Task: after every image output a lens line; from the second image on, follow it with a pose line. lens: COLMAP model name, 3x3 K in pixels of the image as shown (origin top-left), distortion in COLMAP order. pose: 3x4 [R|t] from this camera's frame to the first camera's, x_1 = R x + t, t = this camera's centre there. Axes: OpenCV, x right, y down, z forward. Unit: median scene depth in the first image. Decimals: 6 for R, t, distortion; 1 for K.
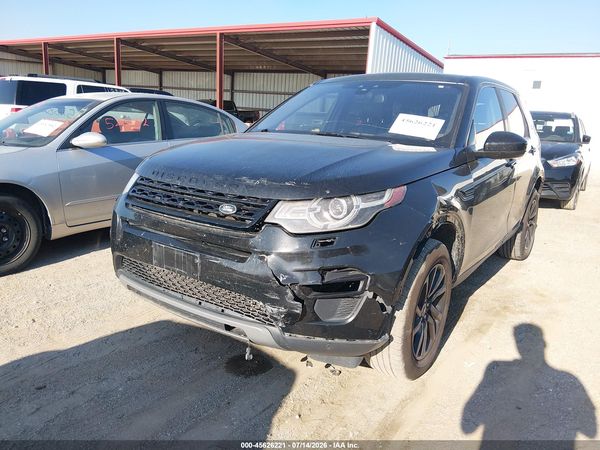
lens RADIAL K [[468.3, 0, 300.0], [0, 468.3, 225.0], [0, 0, 1]] dist [0.098767, -0.160773]
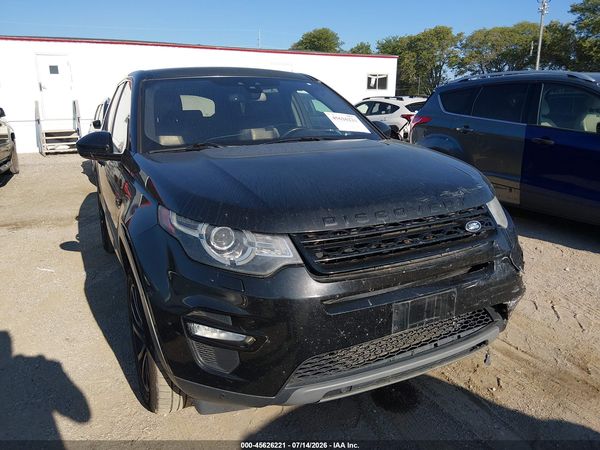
lens RADIAL K [[468.3, 0, 300.0], [0, 468.3, 225.0], [0, 0, 1]] dist [0.098767, -0.160773]
pose [[0.469330, -0.275314, 0.839006, -0.785716], [0.244986, 0.953450, 0.175825, -0.203994], [-0.848358, 0.123025, 0.514931, 0.577713]]
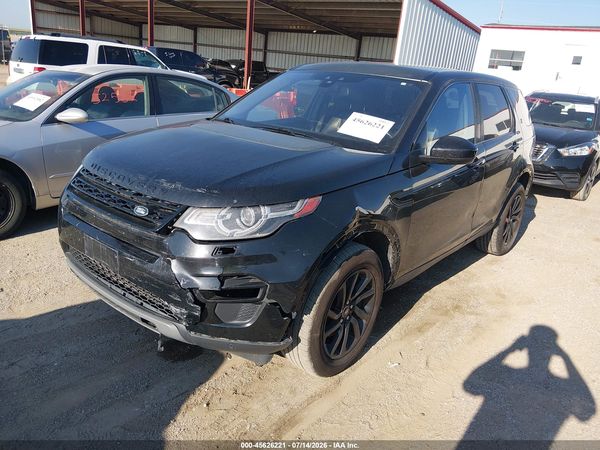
lens RADIAL K [[468.3, 0, 300.0], [0, 468.3, 225.0], [0, 0, 1]] dist [0.098767, -0.160773]
pose [[0.995504, 0.062983, -0.070739, 0.196361], [-0.057069, 0.994938, 0.082715, -0.079094], [0.075590, -0.078306, 0.994059, -0.017473]]
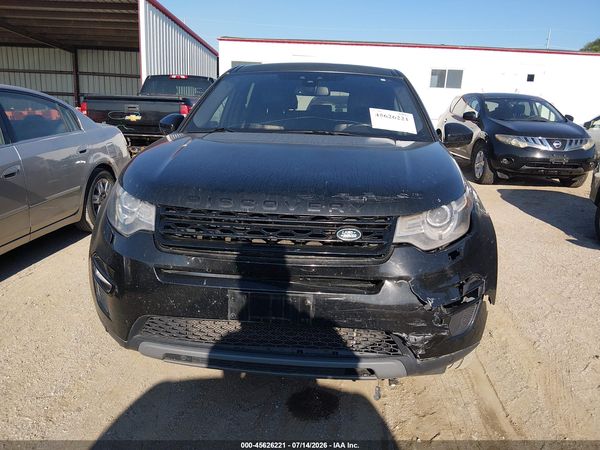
lens RADIAL K [[468.6, 0, 300.6], [0, 468.6, 223.3], [0, 0, 1]] dist [0.070113, -0.091416]
pose [[0.864661, -0.142761, 0.481643, -0.451485], [0.124073, 0.989756, 0.070628, -0.089298], [-0.486792, -0.001310, 0.873517, 0.219298]]
